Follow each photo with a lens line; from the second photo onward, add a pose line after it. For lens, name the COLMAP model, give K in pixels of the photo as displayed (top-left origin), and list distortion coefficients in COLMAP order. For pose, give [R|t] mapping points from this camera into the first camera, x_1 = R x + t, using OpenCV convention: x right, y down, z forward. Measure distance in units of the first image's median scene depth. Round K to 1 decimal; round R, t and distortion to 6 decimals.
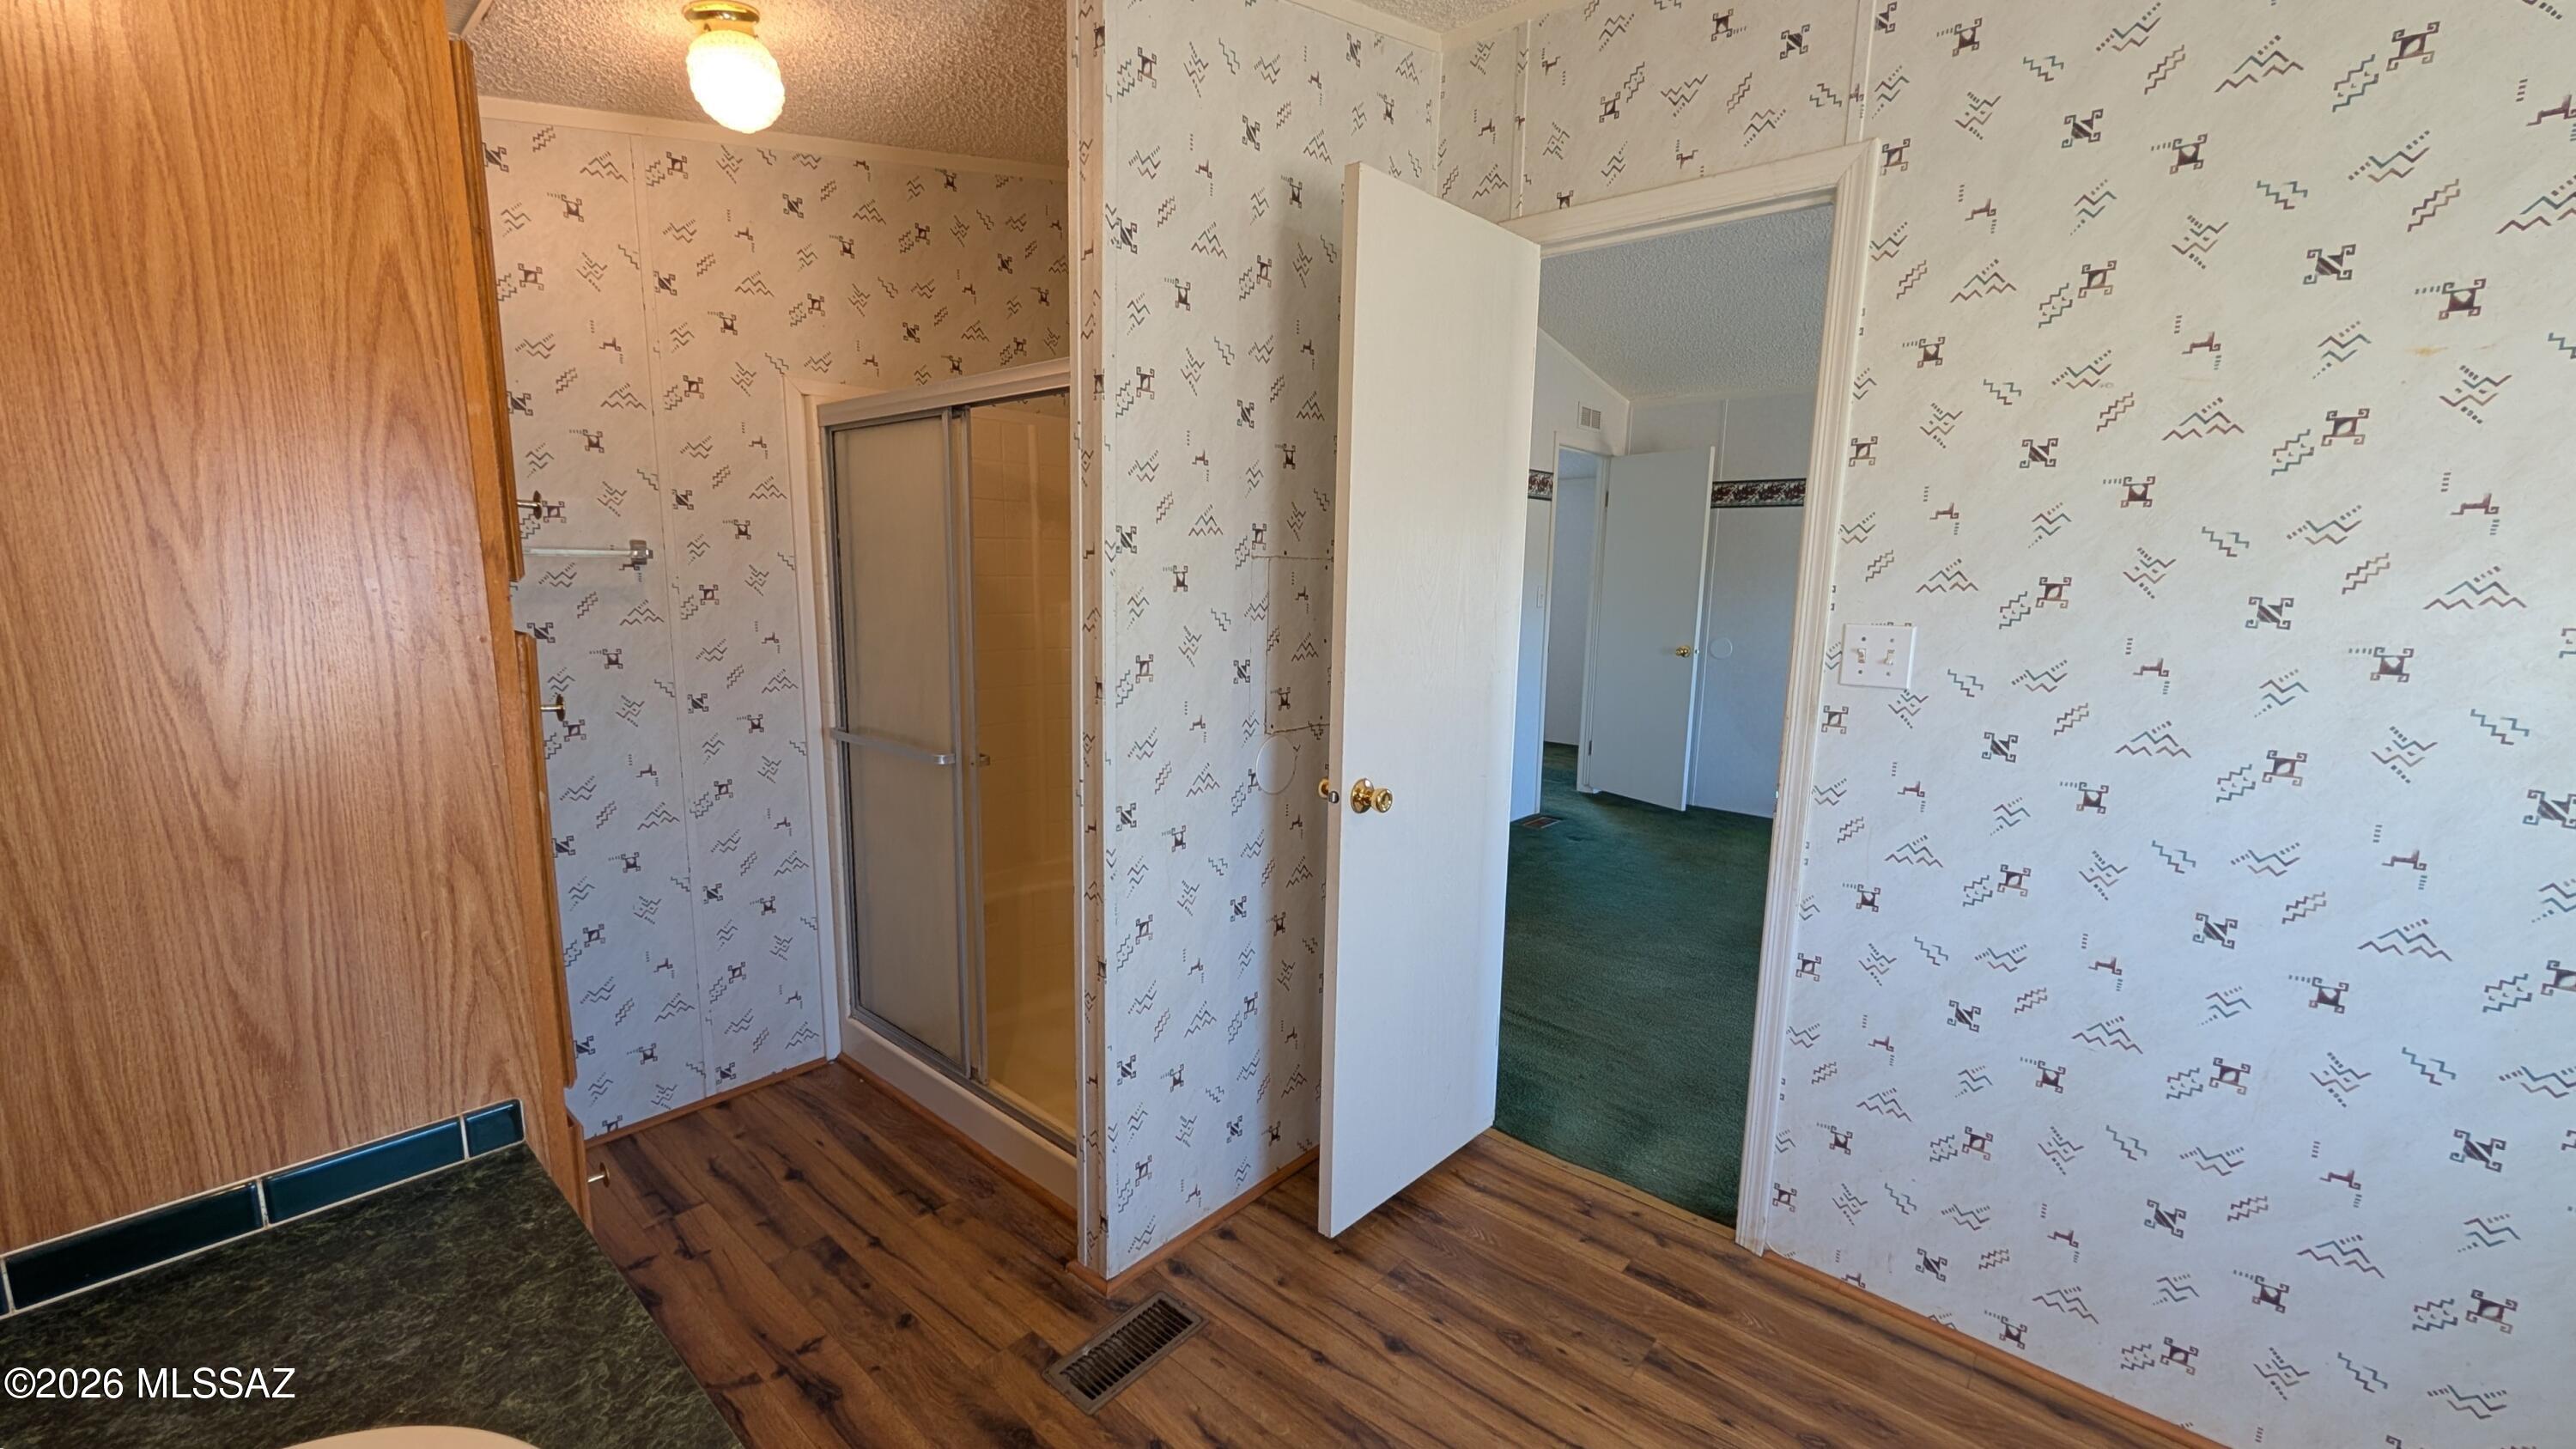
lens RADIAL K [[1019.4, 0, 1281.2], [0, 1019.4, 731.2], [0, 0, 1]] dist [0.001045, -0.000221]
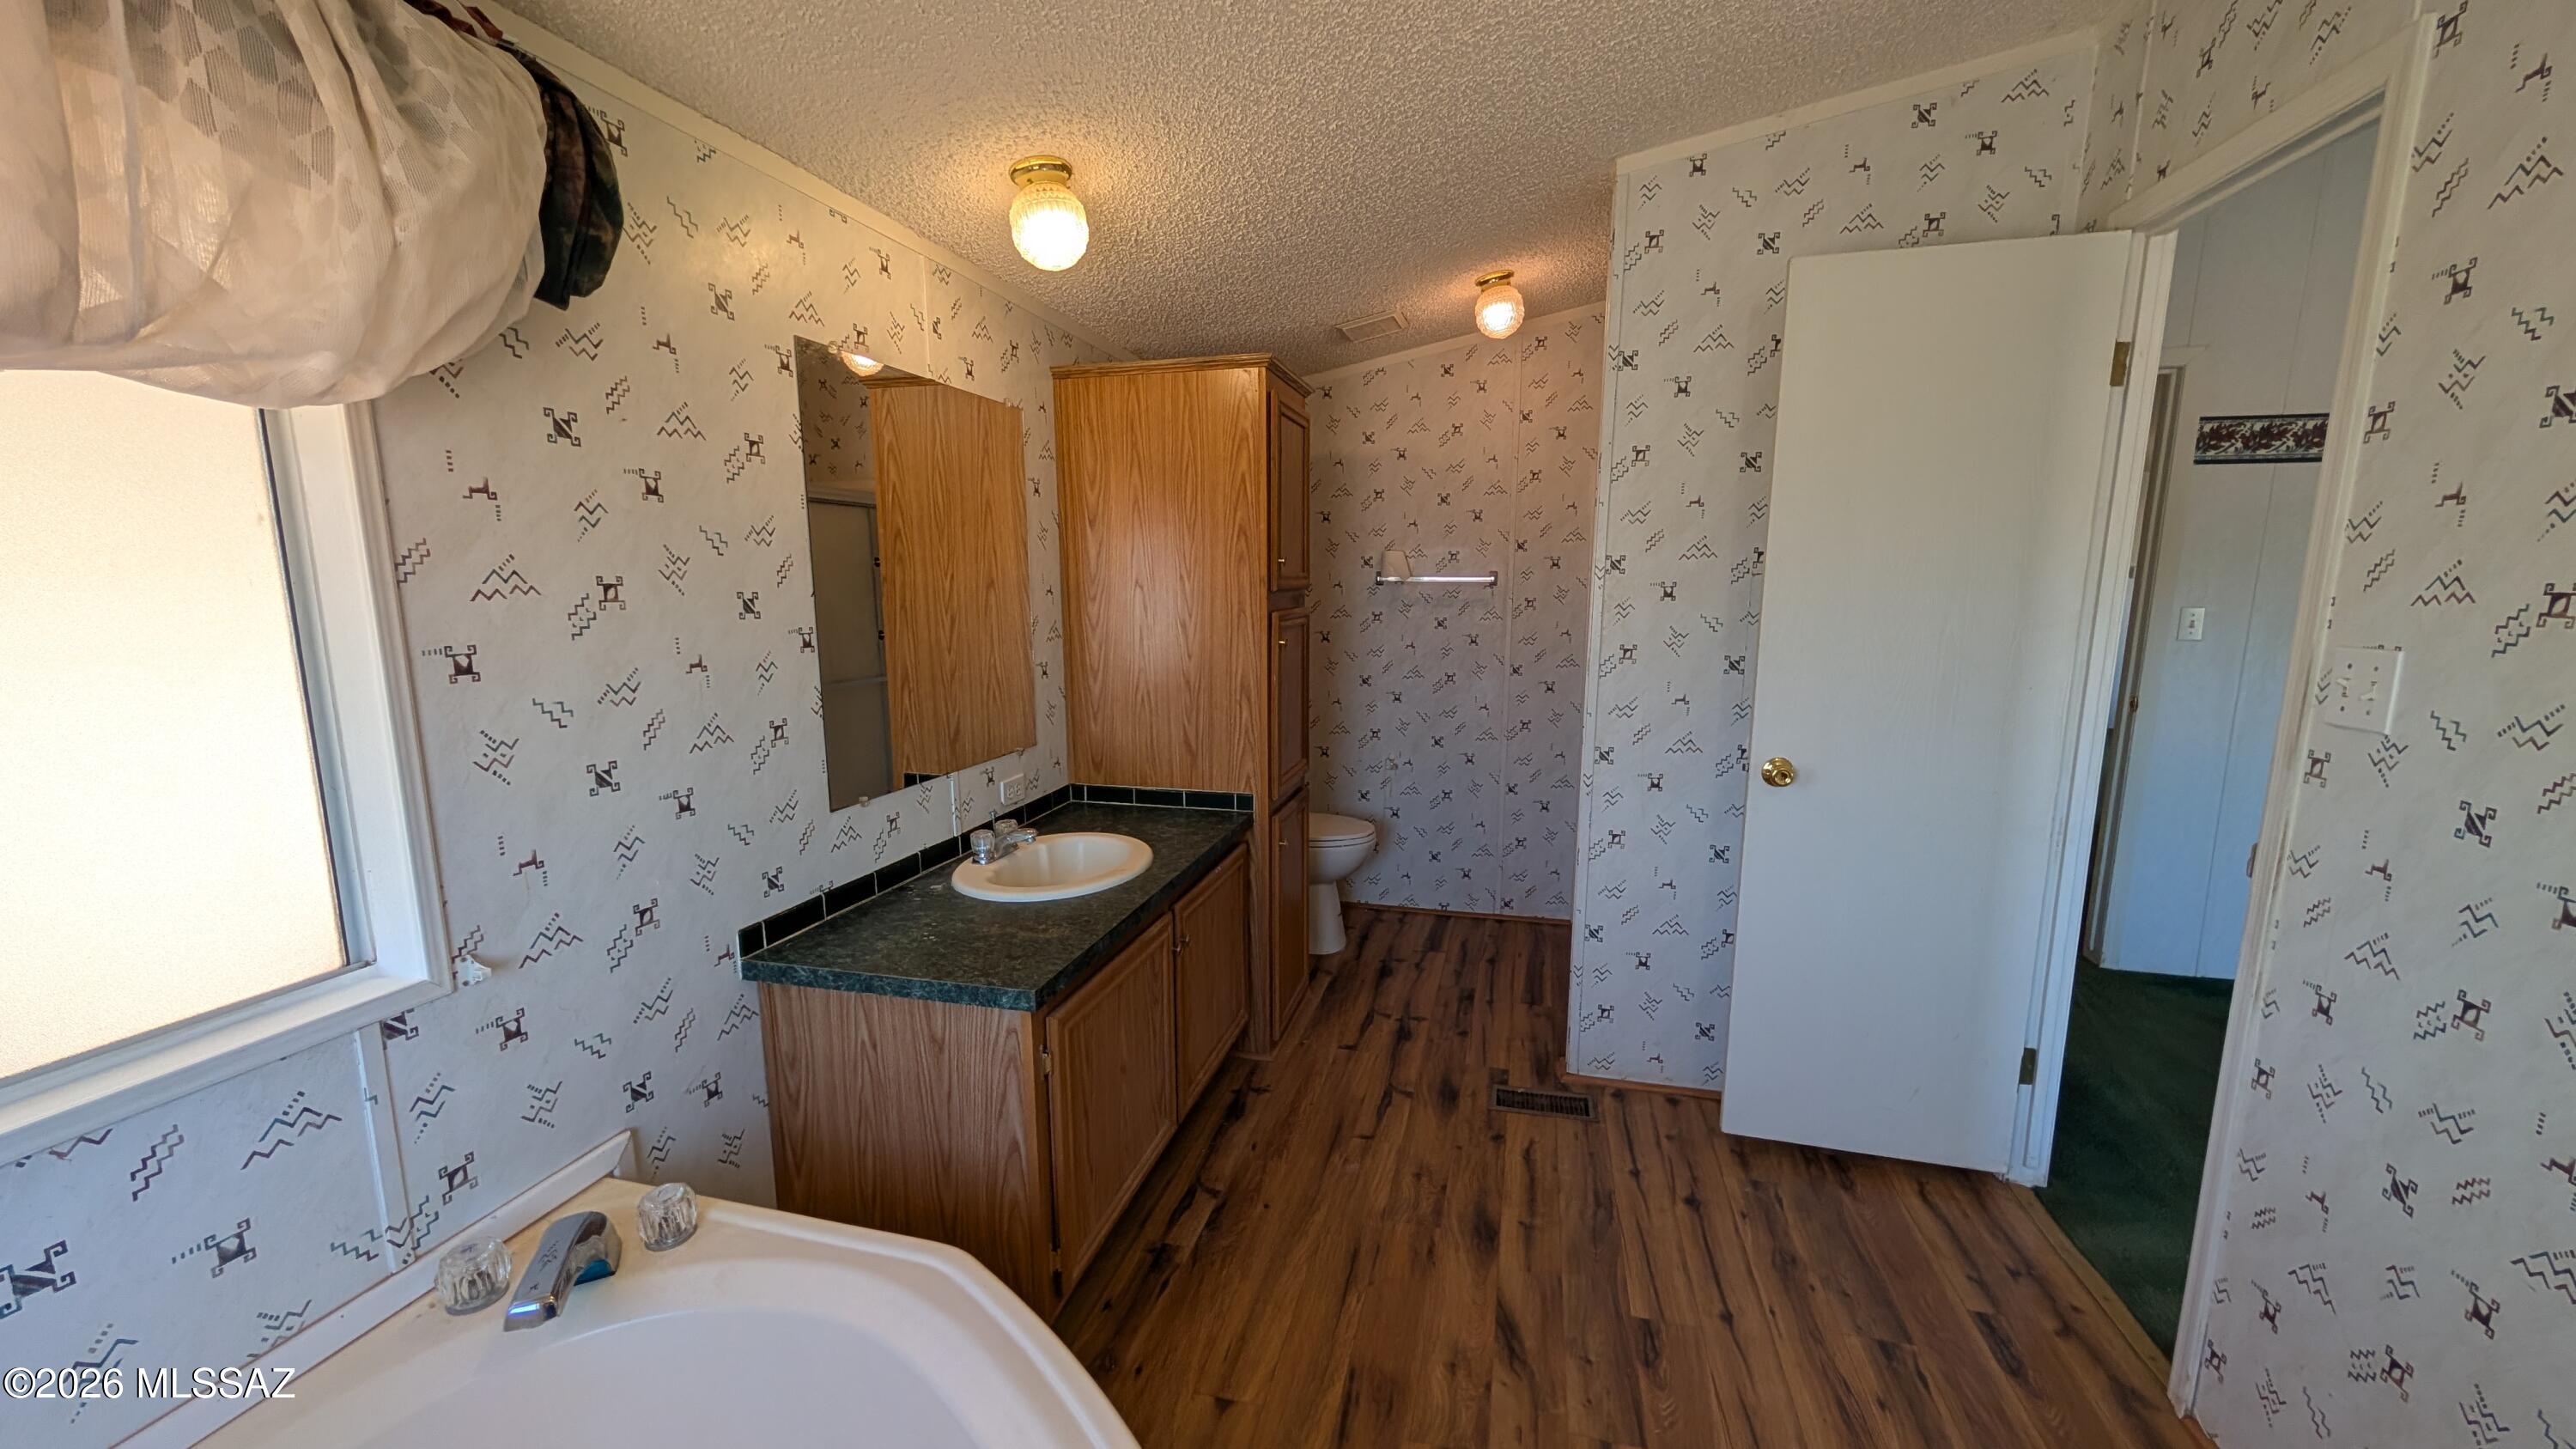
lens RADIAL K [[935.9, 0, 1288.0], [0, 935.9, 724.5], [0, 0, 1]] dist [-0.000207, -0.000152]
pose [[0.467327, 0.120748, -0.875800, 0.808224], [-0.134978, 0.988760, 0.064297, 0.015719], [0.873720, 0.088166, 0.478372, -0.034420]]
